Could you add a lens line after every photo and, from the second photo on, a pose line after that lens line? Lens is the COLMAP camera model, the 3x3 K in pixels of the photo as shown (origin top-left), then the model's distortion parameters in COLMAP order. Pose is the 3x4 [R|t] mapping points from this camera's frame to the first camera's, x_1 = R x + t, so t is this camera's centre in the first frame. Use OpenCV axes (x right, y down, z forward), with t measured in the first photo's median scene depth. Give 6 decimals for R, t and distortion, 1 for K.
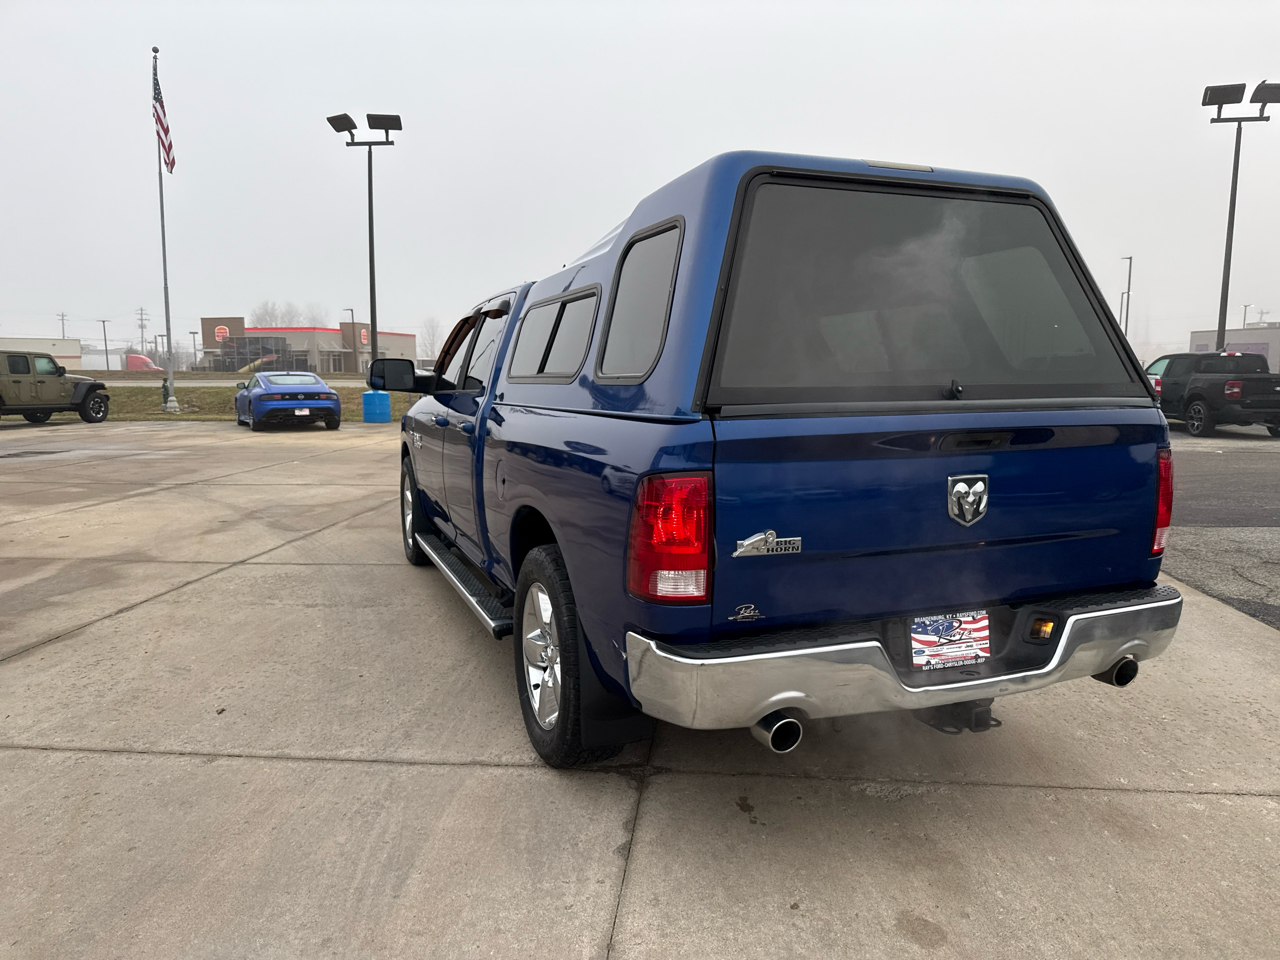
lens RADIAL K [[902.7, 0, 642.1], [0, 902.7, 480.8], [0, 0, 1]] dist [0.048702, -0.062124]
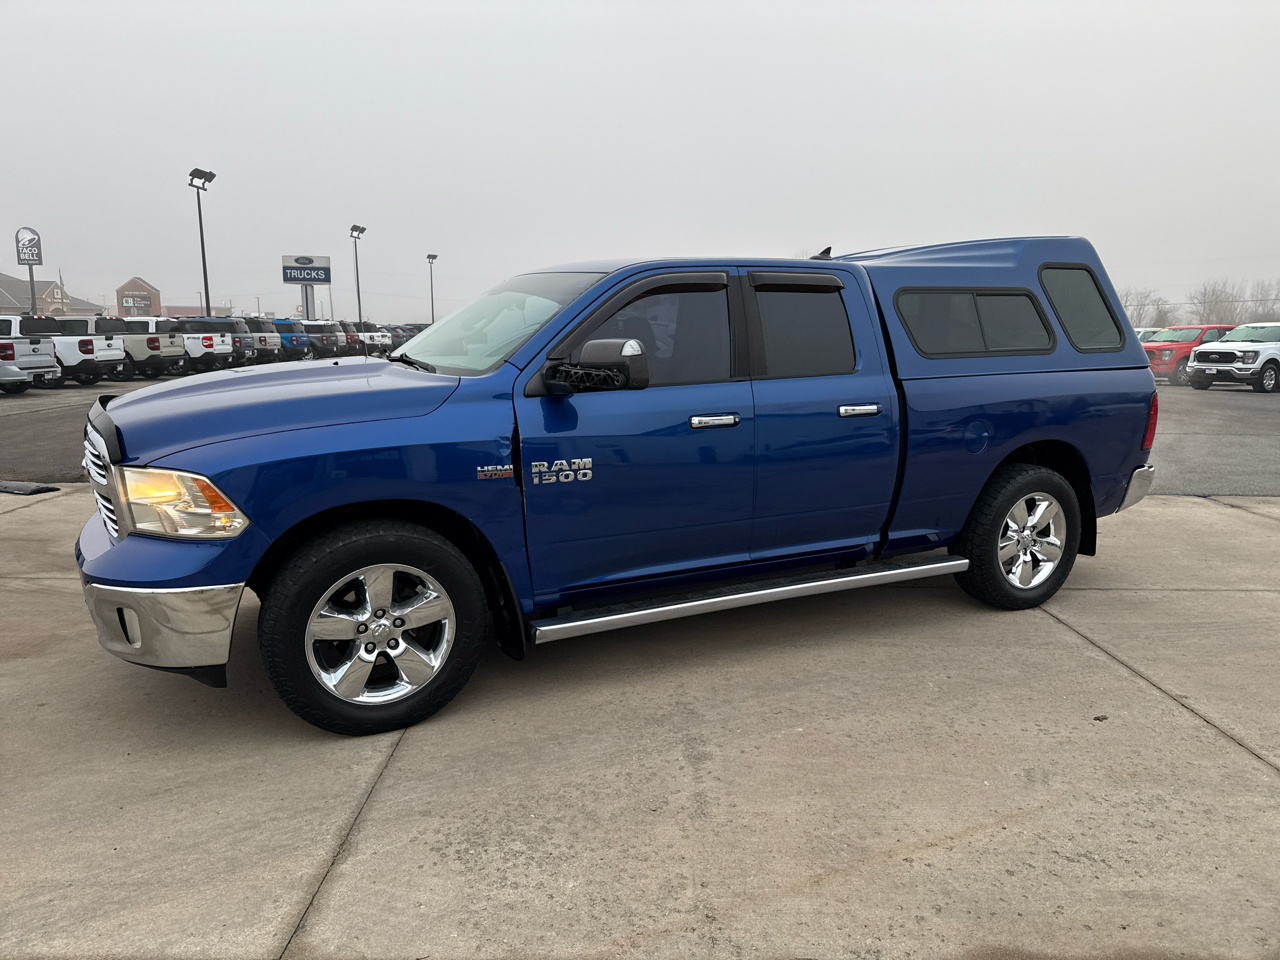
lens RADIAL K [[894.9, 0, 642.4], [0, 894.9, 487.9], [0, 0, 1]] dist [0.061101, -0.084992]
pose [[-0.101783, -0.175128, 0.979270, -1.475340], [0.117794, 0.975336, 0.186668, -0.242745], [-0.987808, 0.134352, -0.078644, 1.726221]]
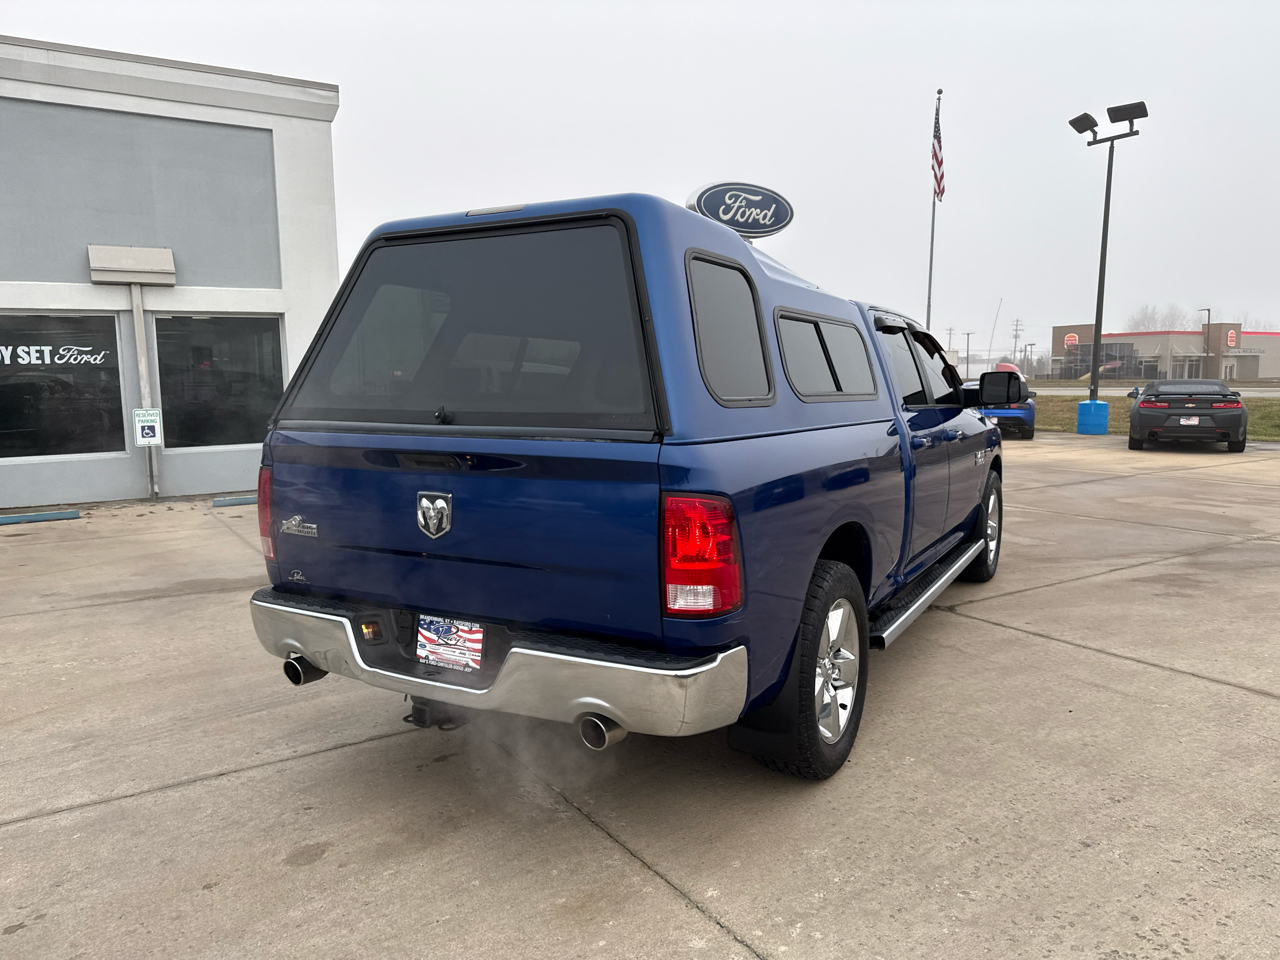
lens RADIAL K [[900.3, 0, 658.8], [0, 900.3, 475.8], [0, 0, 1]] dist [0.056264, -0.073312]
pose [[0.634174, 0.079486, -0.769093, 1.053063], [-0.089174, 0.995583, 0.029363, -0.063464], [0.768030, 0.049962, 0.638461, 0.389647]]
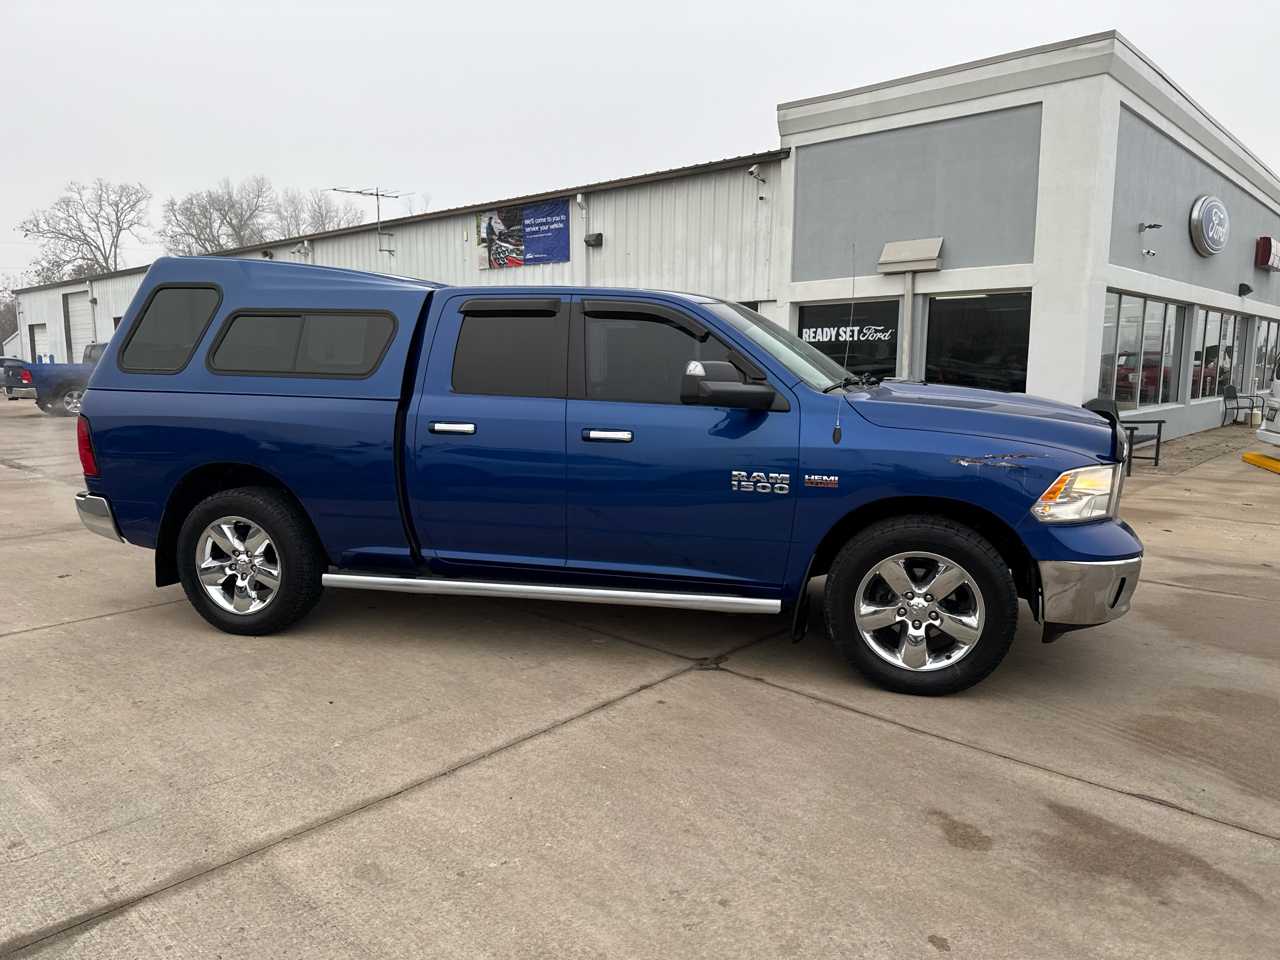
lens RADIAL K [[888.6, 0, 647.0], [0, 888.6, 500.0], [0, 0, 1]] dist [0.088349, -0.122969]
pose [[-0.600822, 0.131466, -0.788498, 1.147368], [-0.101830, 0.965761, 0.238614, -0.347028], [0.792870, 0.223657, -0.566863, 2.513685]]
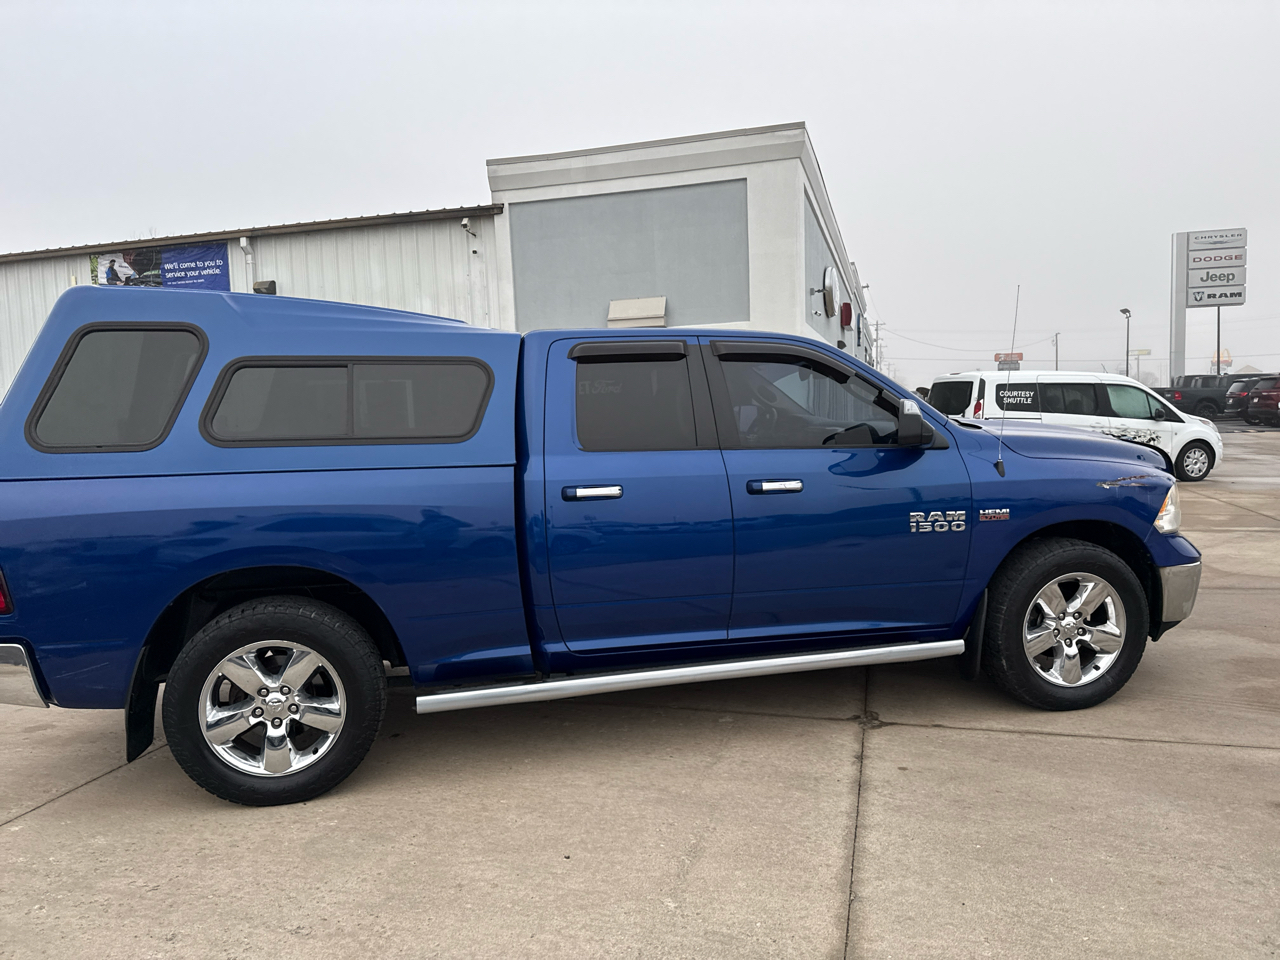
lens RADIAL K [[902.7, 0, 642.1], [0, 902.7, 480.8], [0, 0, 1]] dist [0.048702, -0.062124]
pose [[-0.176119, 0.092615, -0.980002, 1.348757], [-0.091334, 0.989732, 0.109949, -0.249860], [0.980122, 0.108872, -0.165852, 1.763600]]
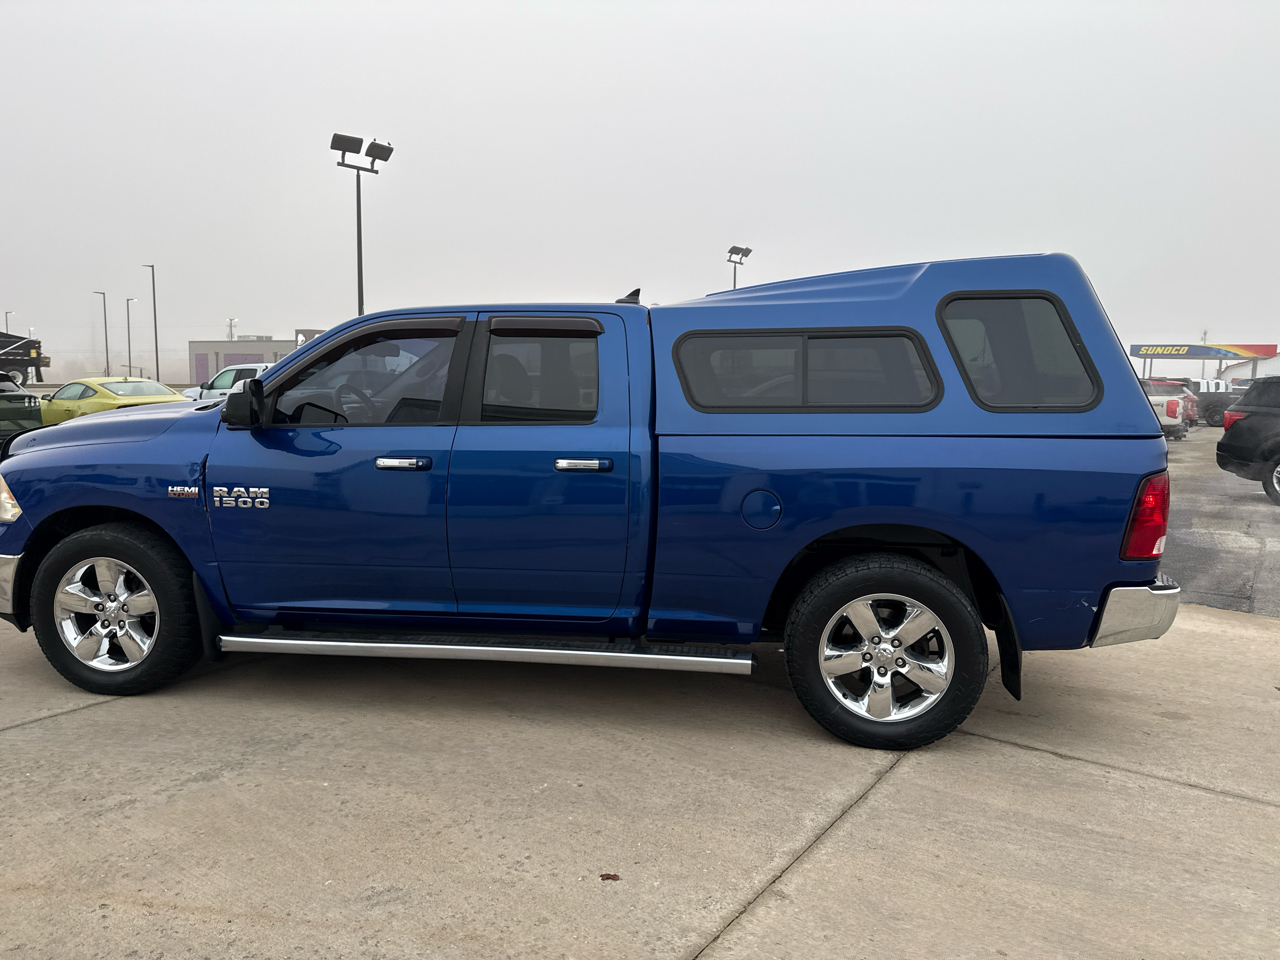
lens RADIAL K [[897.4, 0, 650.0], [0, 897.4, 476.3], [0, 0, 1]] dist [0.049547, -0.076203]
pose [[0.495914, -0.086886, 0.864014, -1.186454], [0.095980, 0.994370, 0.044906, -0.106073], [-0.863051, 0.060659, 0.501461, 0.676721]]
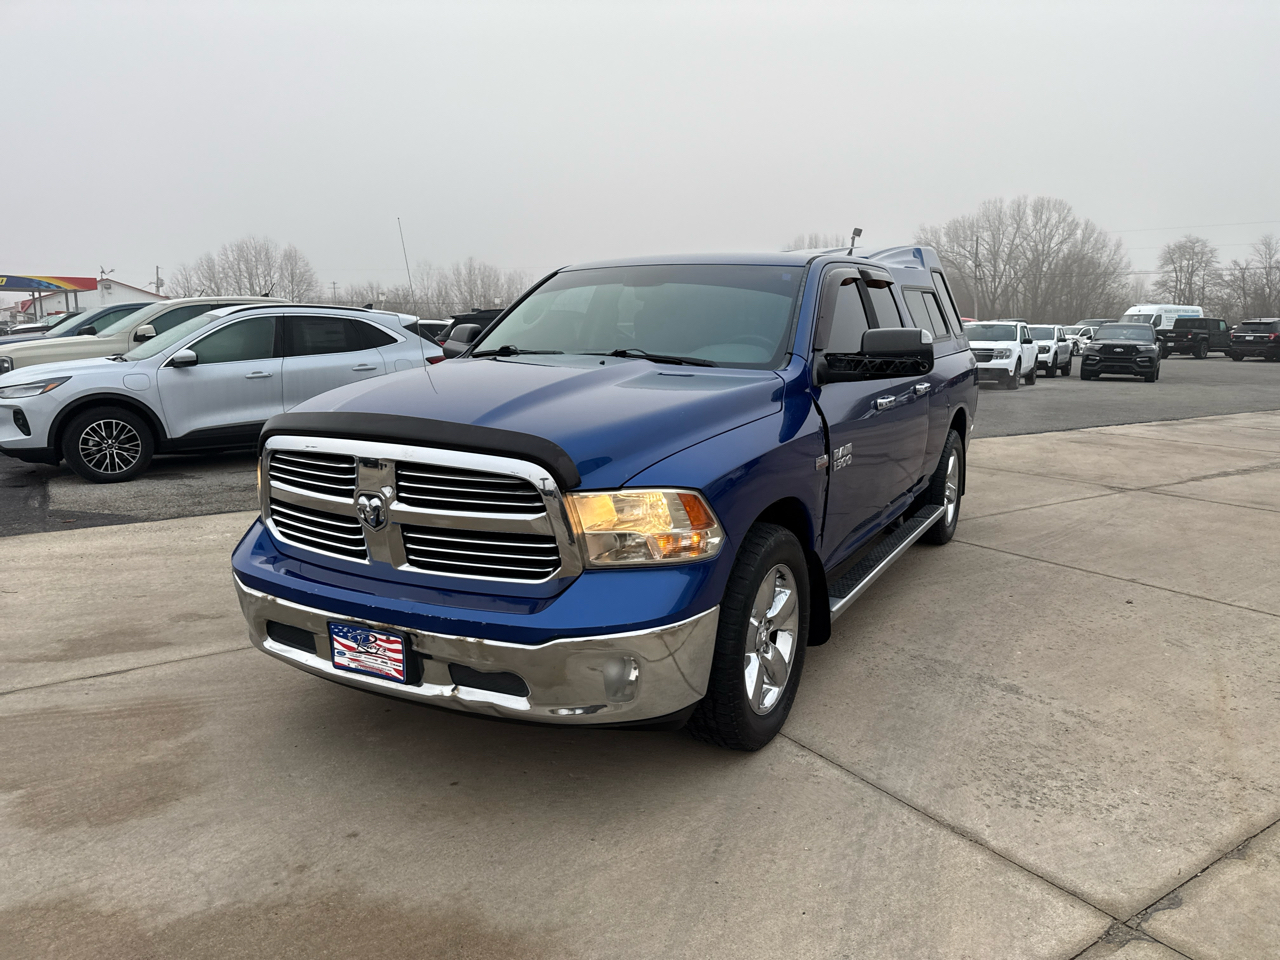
lens RADIAL K [[894.9, 0, 642.4], [0, 894.9, 487.9], [0, 0, 1]] dist [0.061101, -0.084992]
pose [[-0.637681, -0.141990, 0.757101, -1.114865], [0.094111, 0.961140, 0.259524, -0.349316], [-0.764530, 0.236745, -0.599538, 2.592382]]
